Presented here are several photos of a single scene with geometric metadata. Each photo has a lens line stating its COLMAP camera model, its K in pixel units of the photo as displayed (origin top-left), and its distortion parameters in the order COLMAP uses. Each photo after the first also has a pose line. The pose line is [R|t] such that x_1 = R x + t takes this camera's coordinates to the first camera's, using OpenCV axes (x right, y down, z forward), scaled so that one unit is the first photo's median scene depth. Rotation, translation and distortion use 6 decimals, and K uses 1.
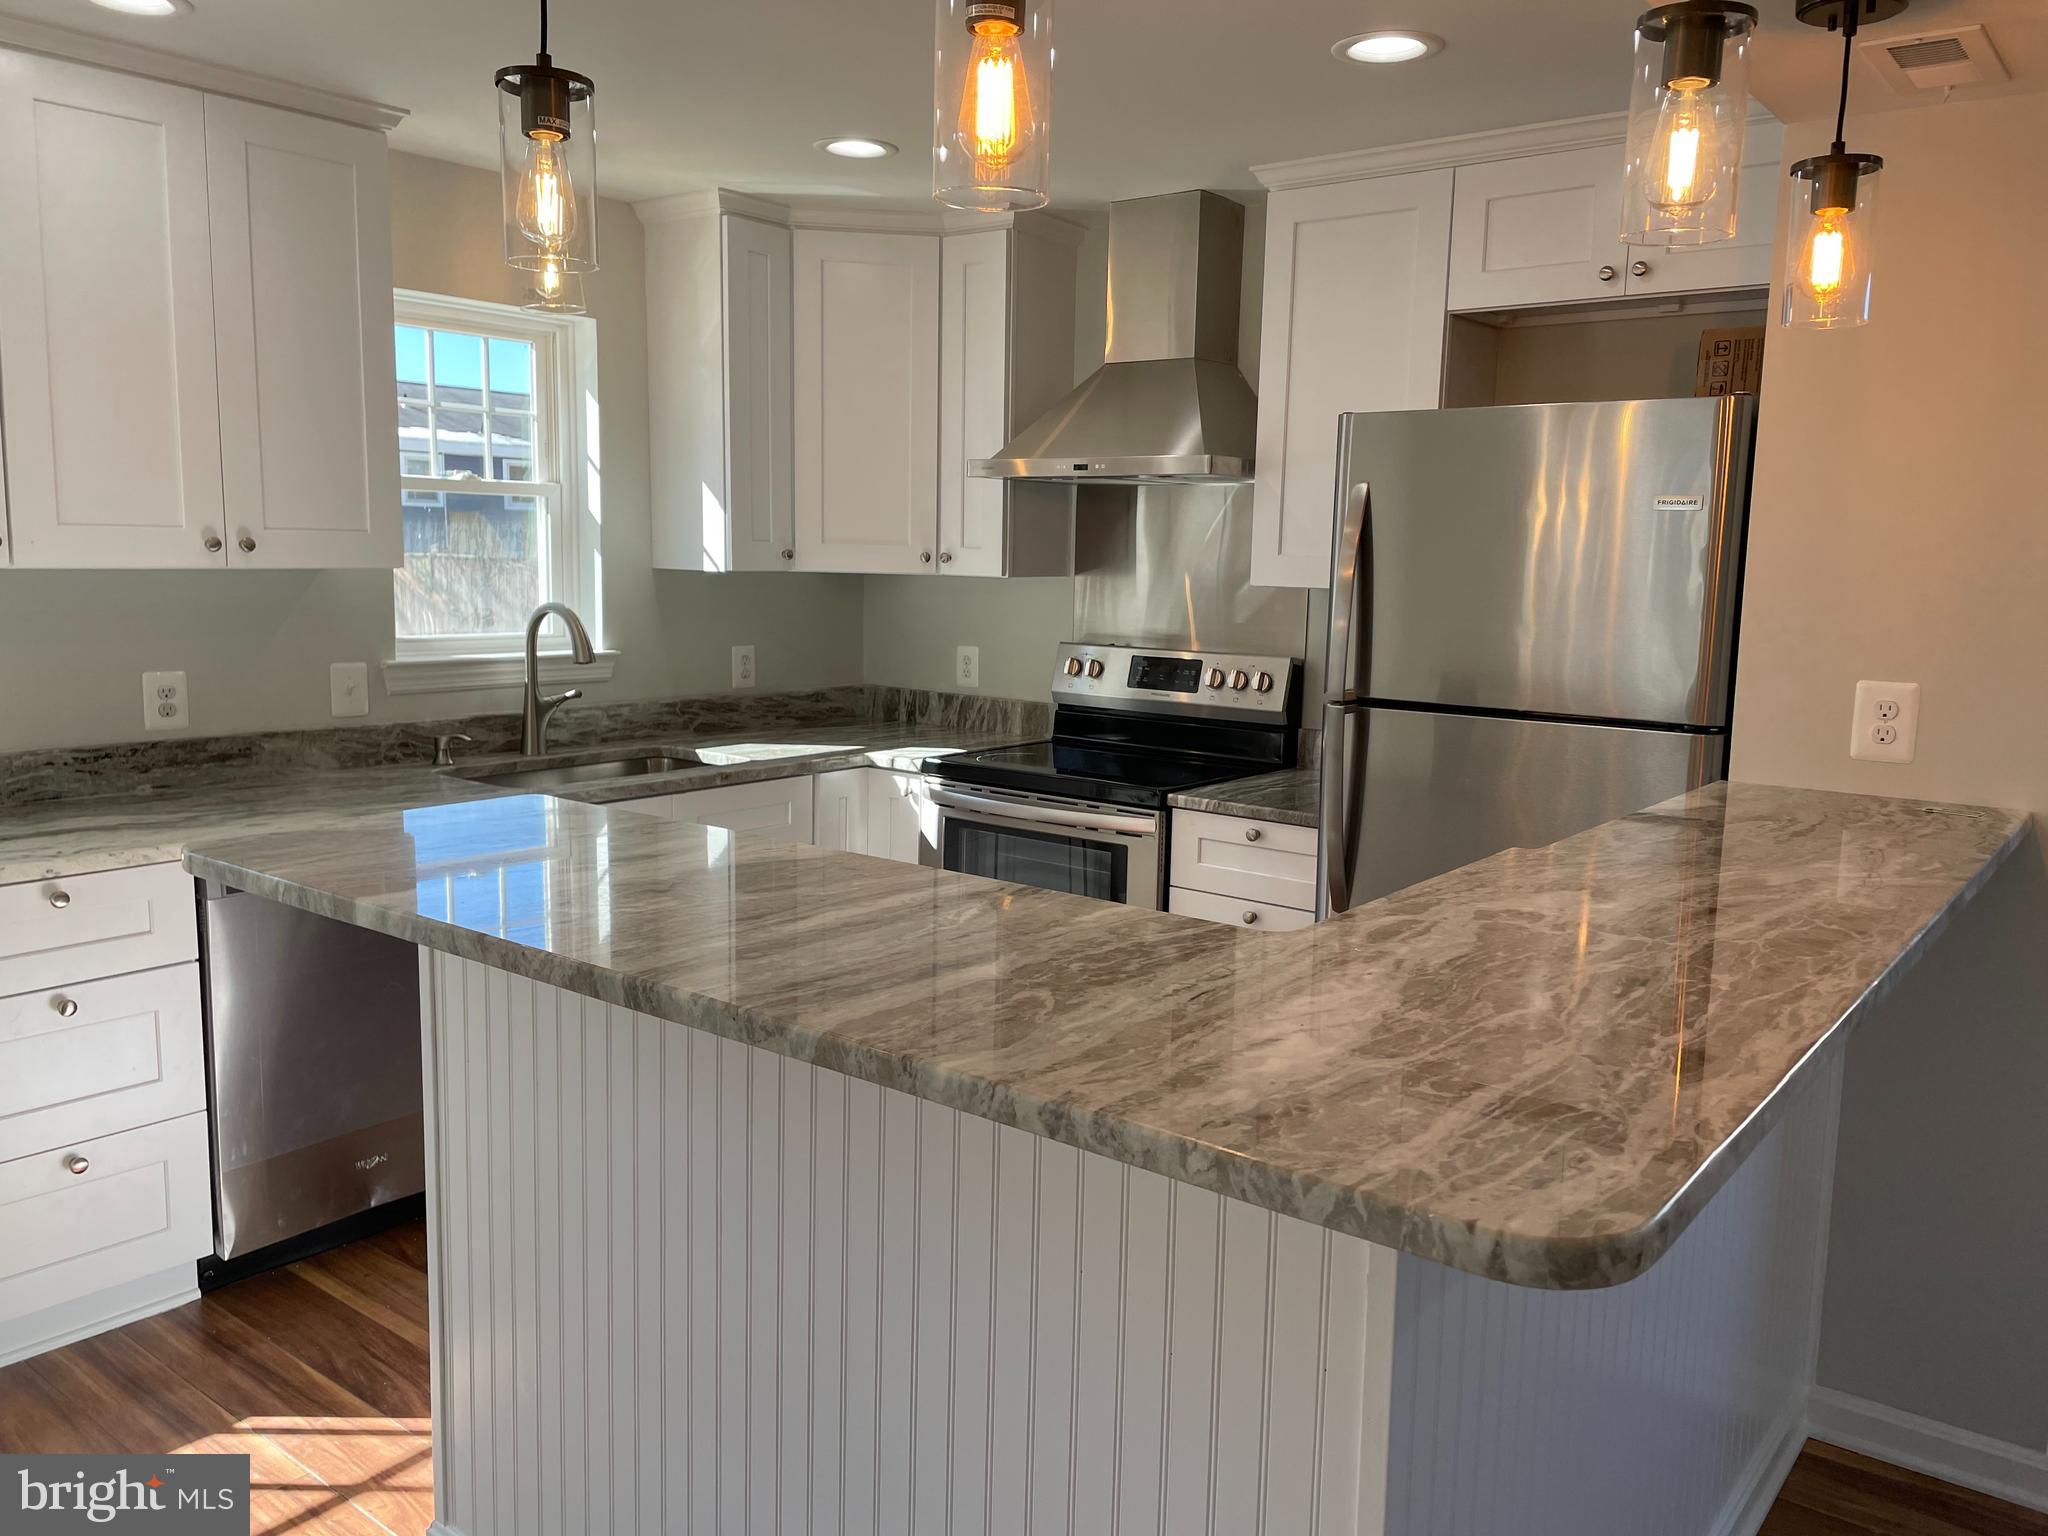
lens RADIAL K [[1523.8, 0, 1024.0], [0, 1523.8, 768.0], [0, 0, 1]] dist [0.096387, -0.132103]
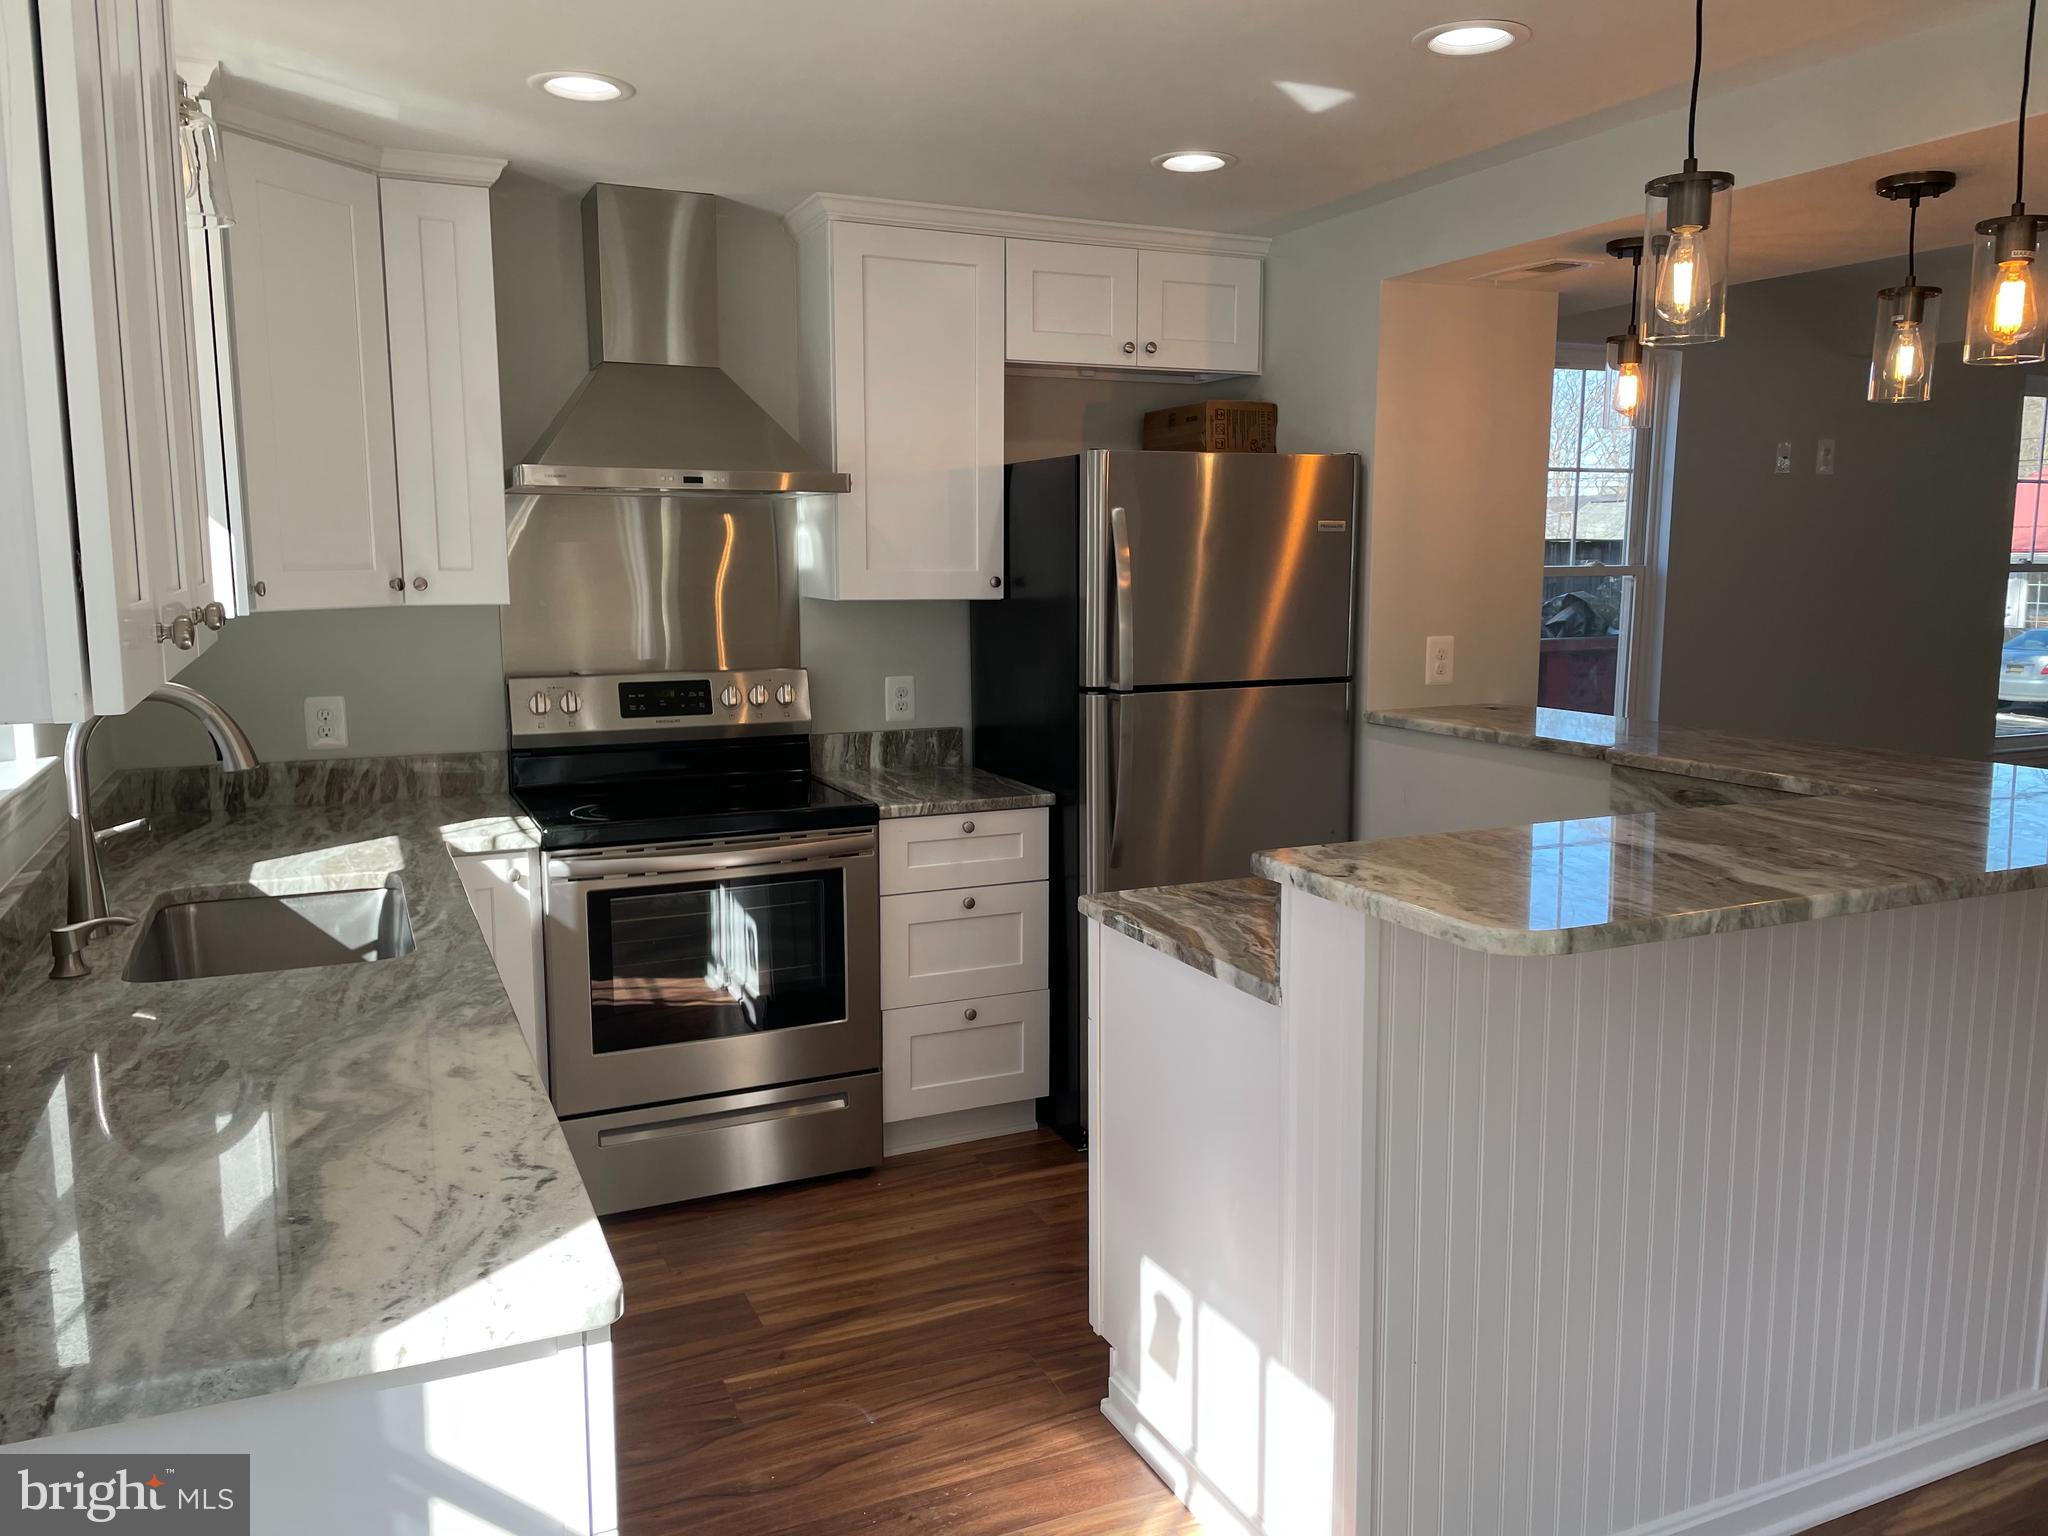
lens RADIAL K [[1561.5, 0, 1024.0], [0, 1561.5, 768.0], [0, 0, 1]] dist [0.102593, -0.155697]
pose [[0.466306, -0.142725, 0.873034, -0.708084], [0.141187, 0.986256, 0.085824, -0.078090], [-0.873284, 0.083241, 0.480048, 0.382430]]
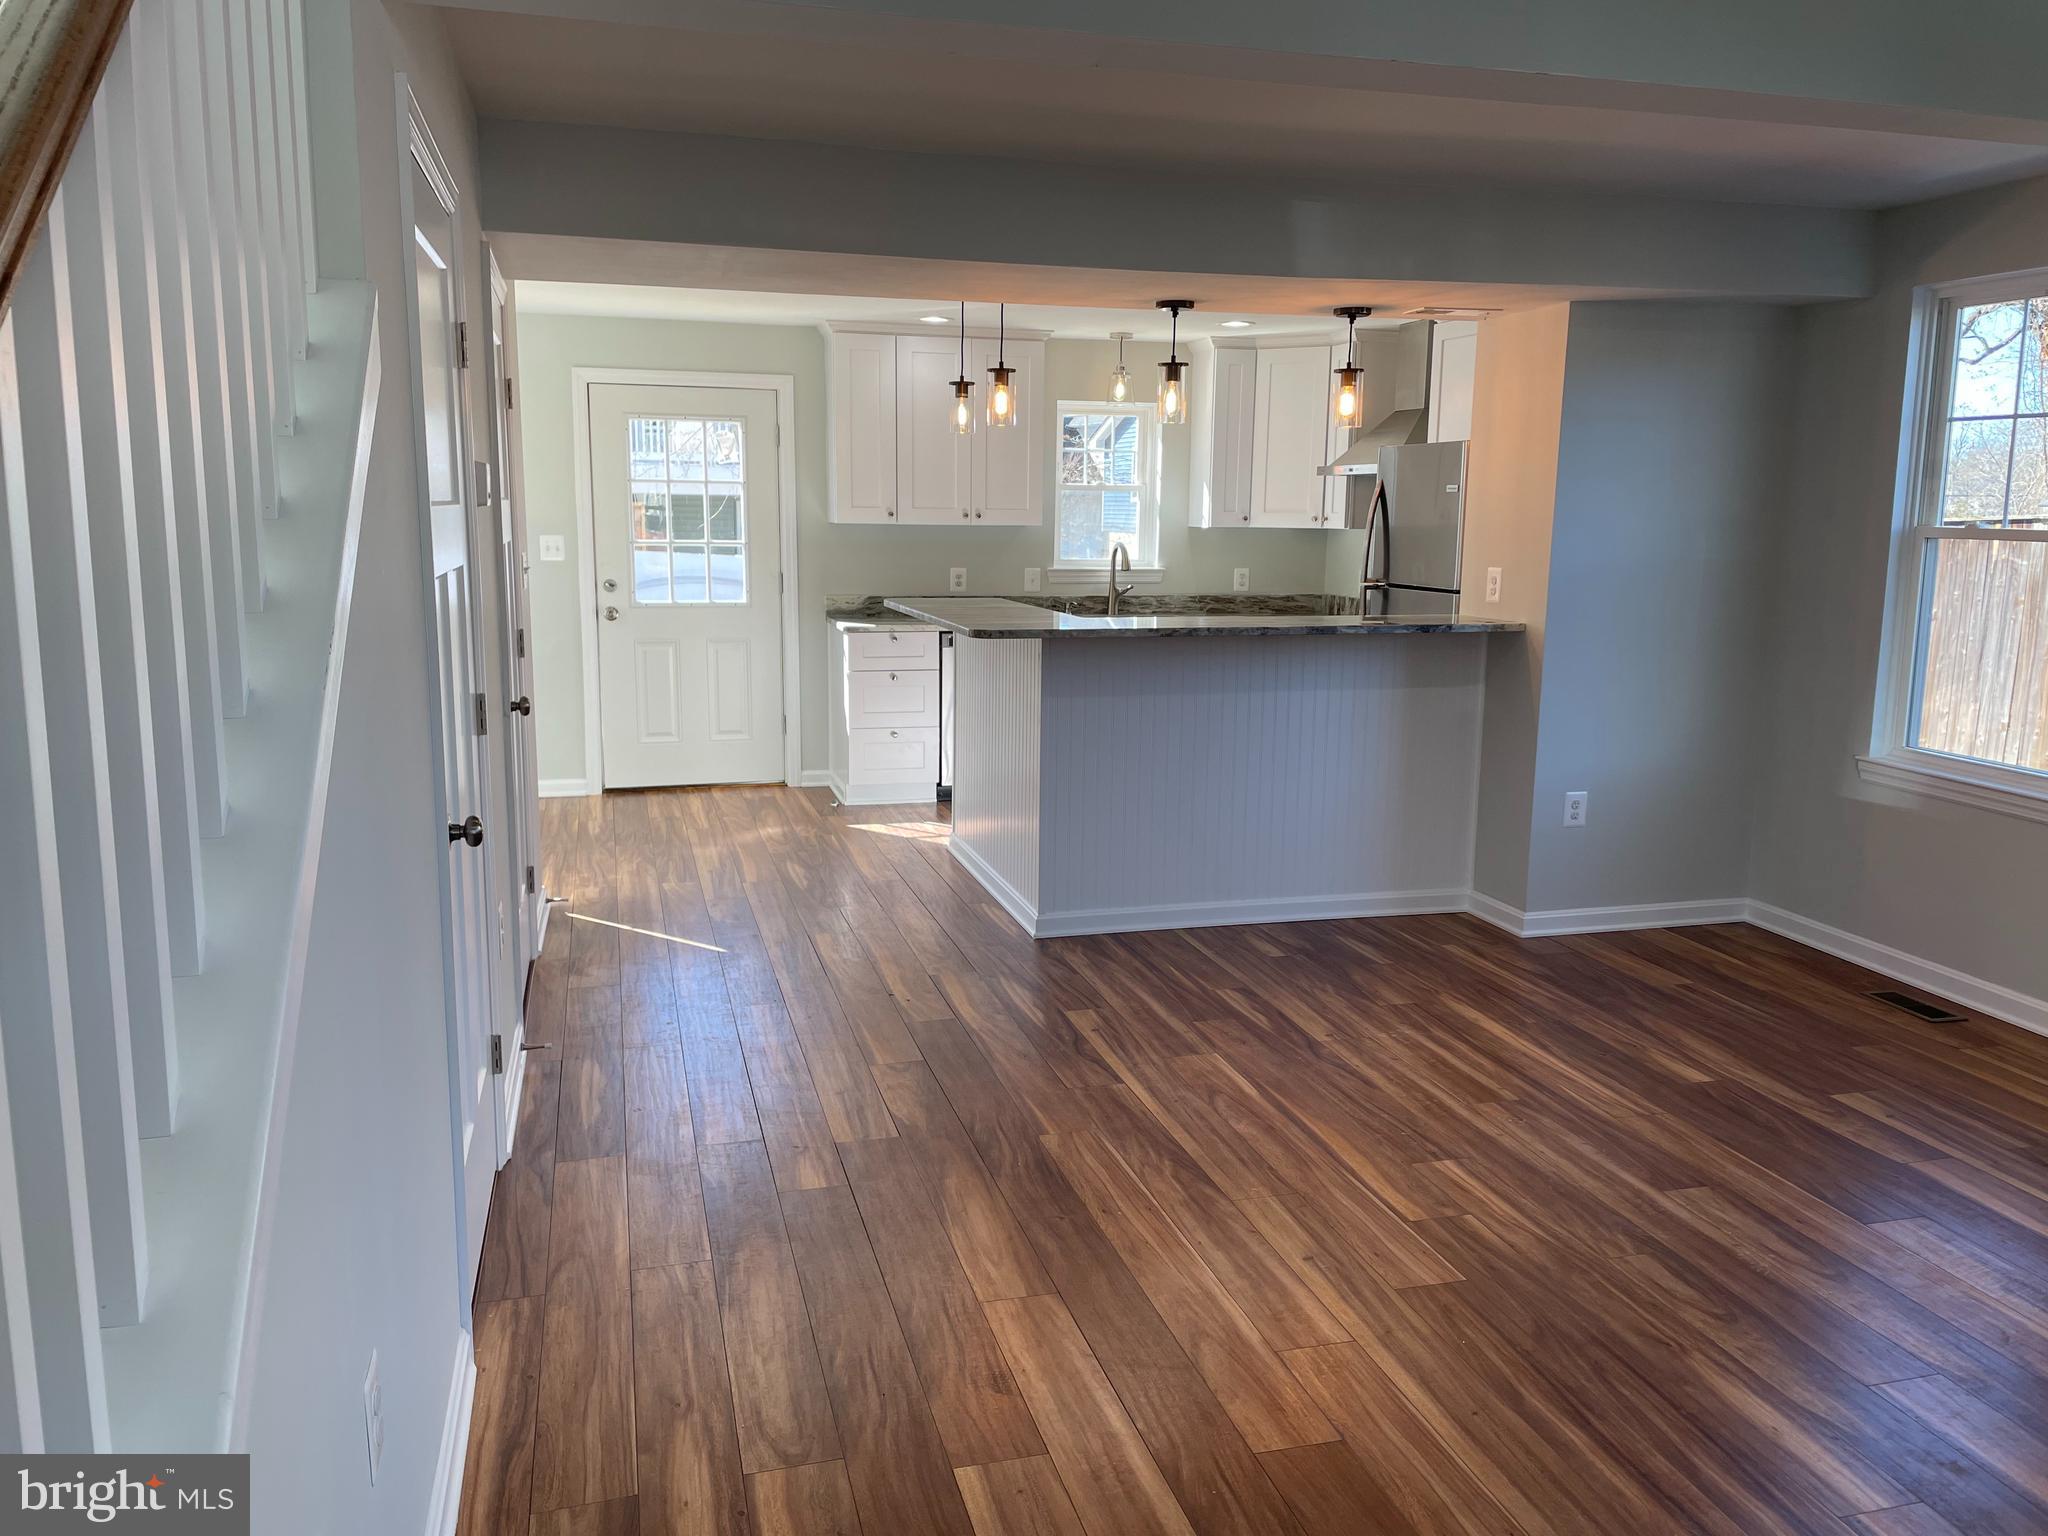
lens RADIAL K [[1561.5, 0, 1024.0], [0, 1561.5, 768.0], [0, 0, 1]] dist [0.102593, -0.155697]
pose [[0.792398, 0.087595, -0.603682, 0.926974], [-0.081773, 0.995957, 0.037179, 0.134354], [0.604498, 0.019905, 0.796358, -0.805246]]
